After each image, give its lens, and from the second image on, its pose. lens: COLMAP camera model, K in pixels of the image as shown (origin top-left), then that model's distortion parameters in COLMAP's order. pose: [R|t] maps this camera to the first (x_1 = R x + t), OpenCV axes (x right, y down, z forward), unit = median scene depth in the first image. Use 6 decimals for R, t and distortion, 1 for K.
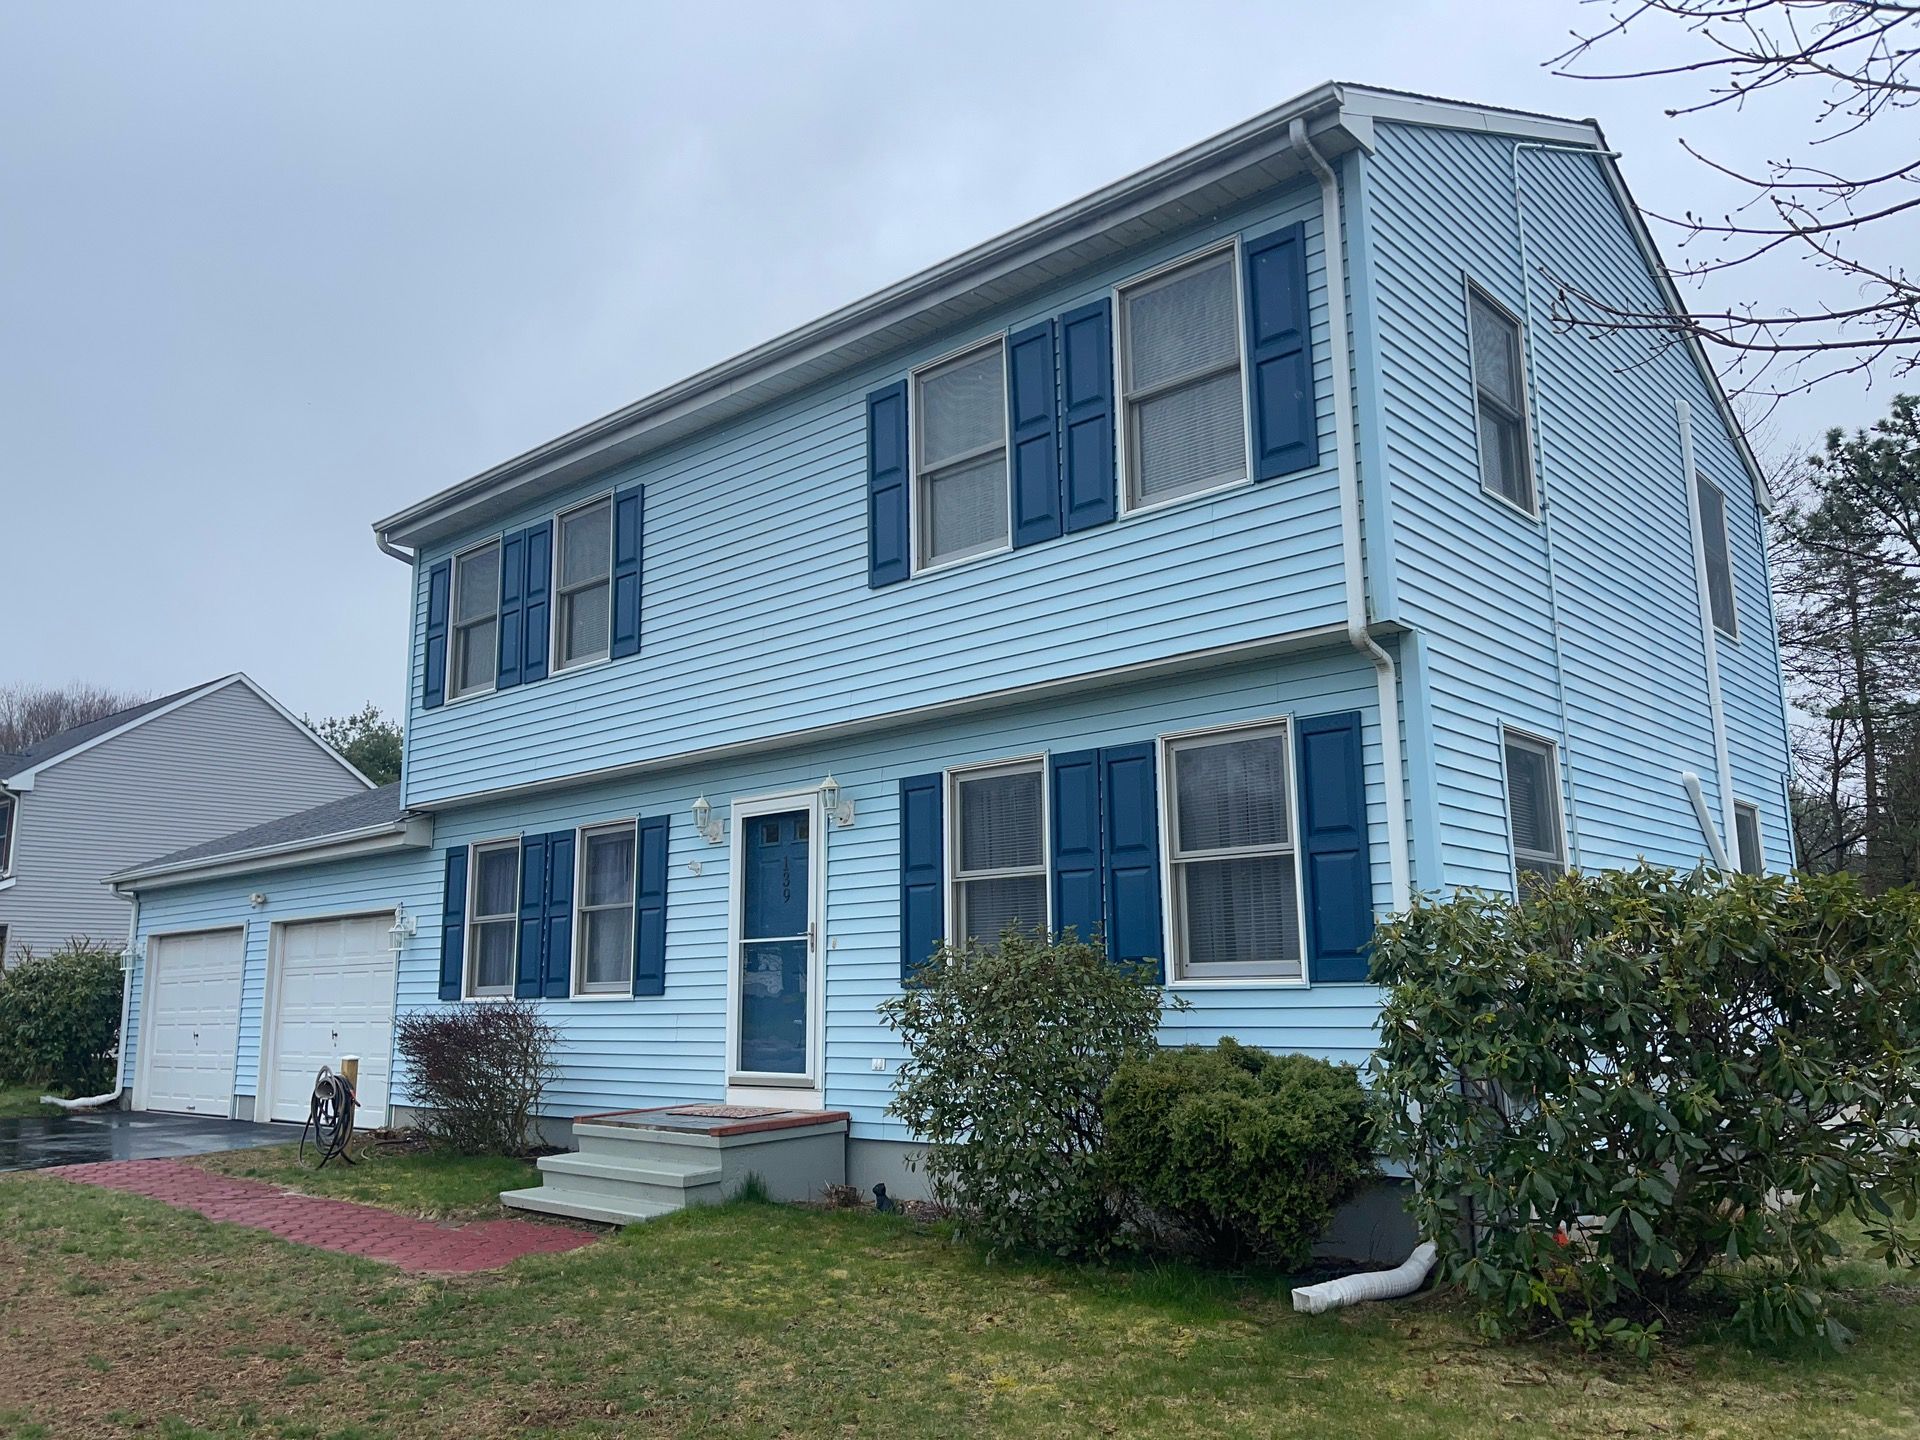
lens RADIAL K [[1422.9, 0, 960.0], [0, 1422.9, 720.0], [0, 0, 1]] dist [0.088511, -0.049862]
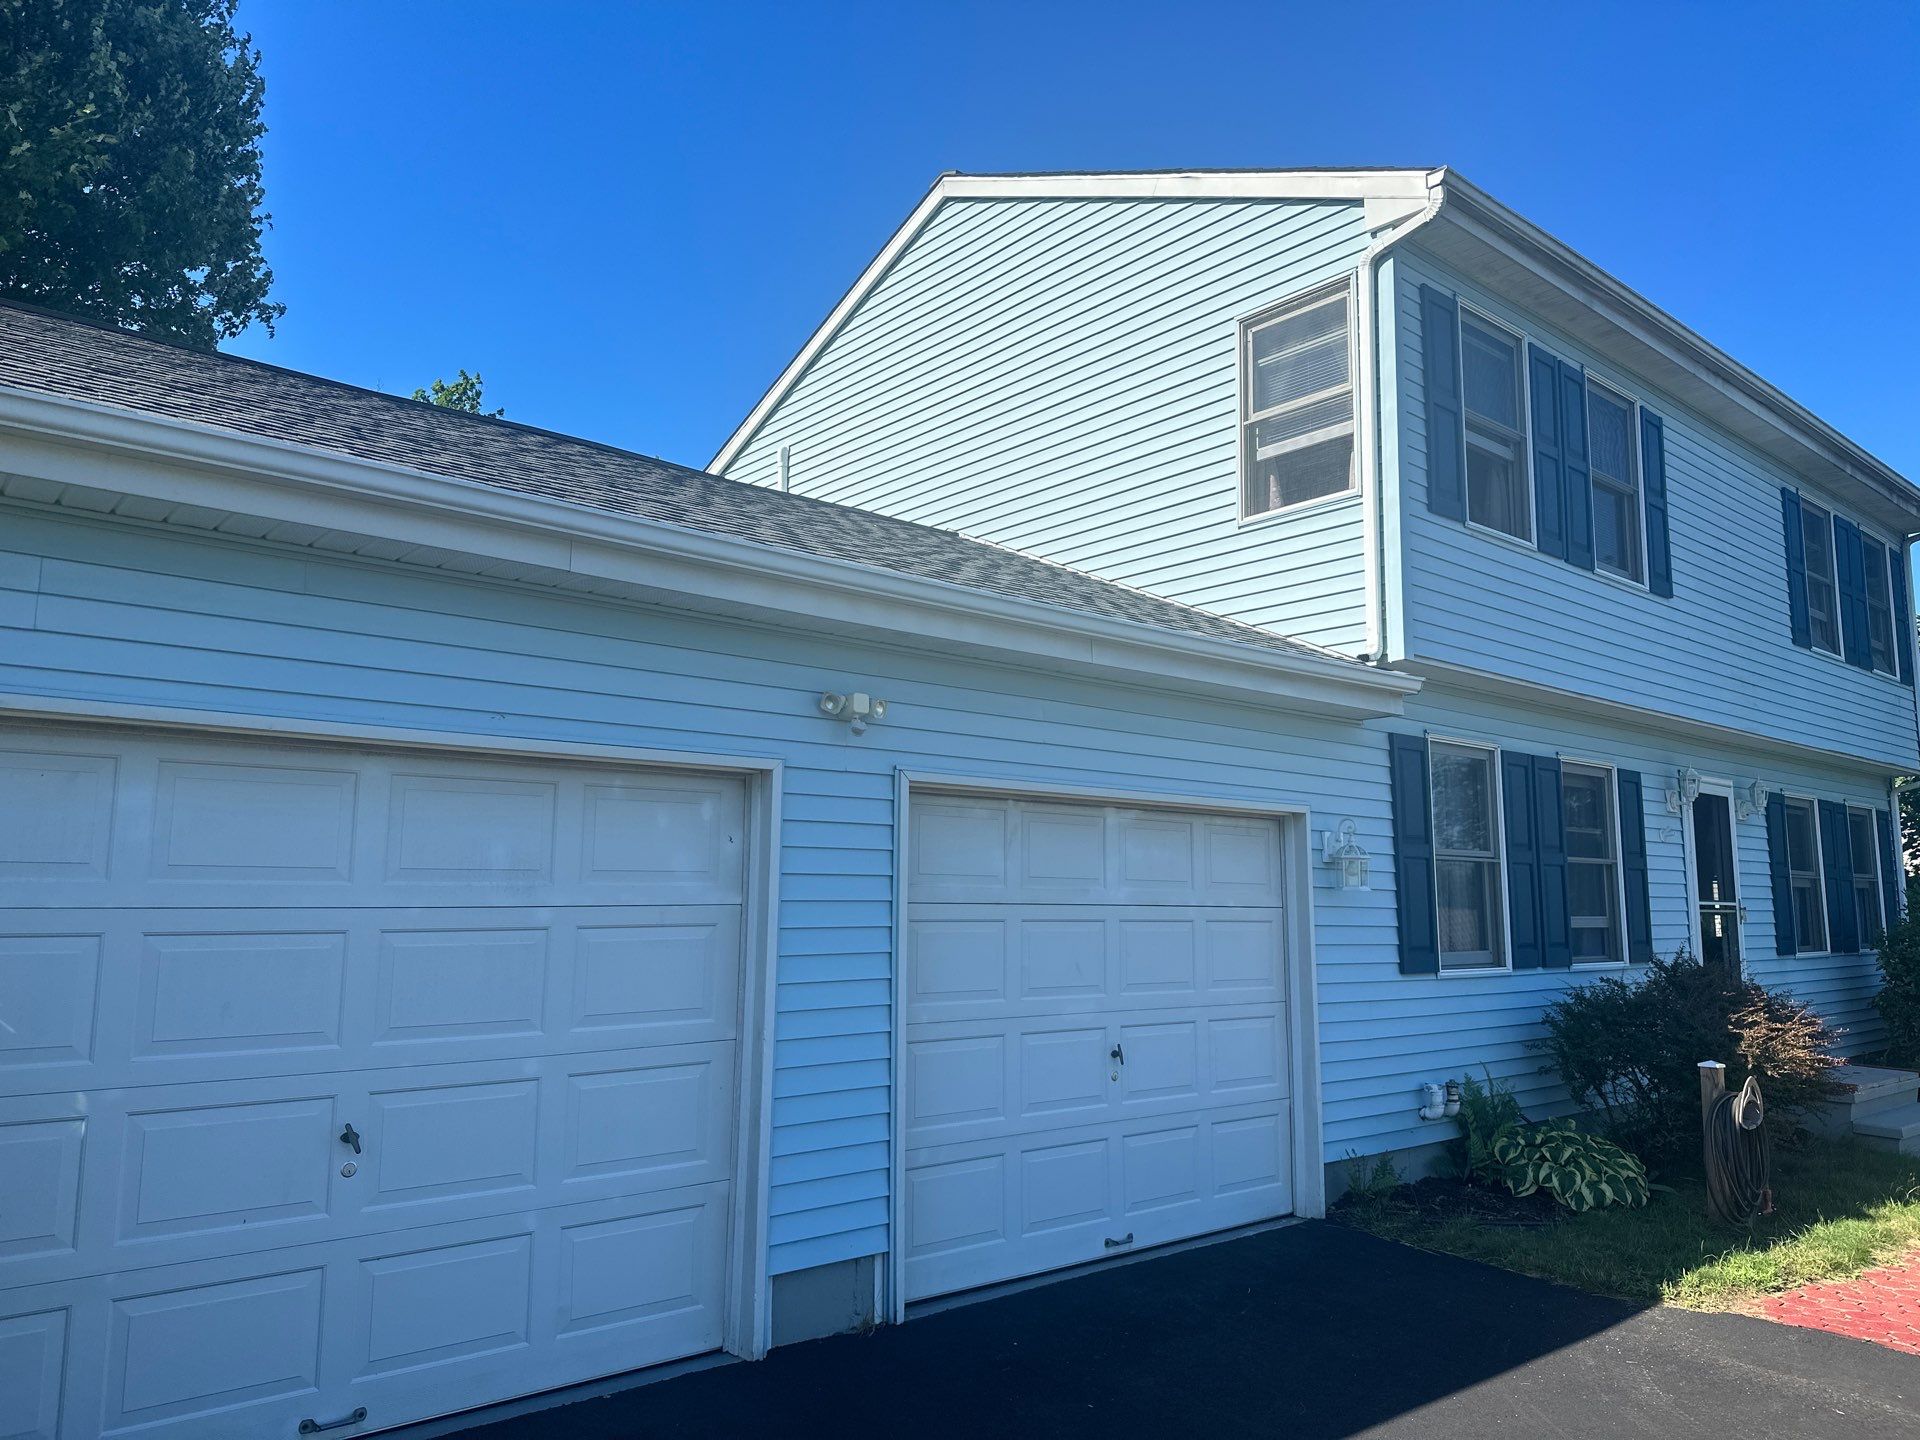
lens RADIAL K [[1422.9, 0, 960.0], [0, 1422.9, 720.0], [0, 0, 1]] dist [0.088511, -0.049862]
pose [[0.087022, 0.146920, 0.985313, -1.178096], [-0.186068, 0.974057, -0.128809, 0.236734], [-0.978676, -0.172126, 0.112102, 1.323375]]
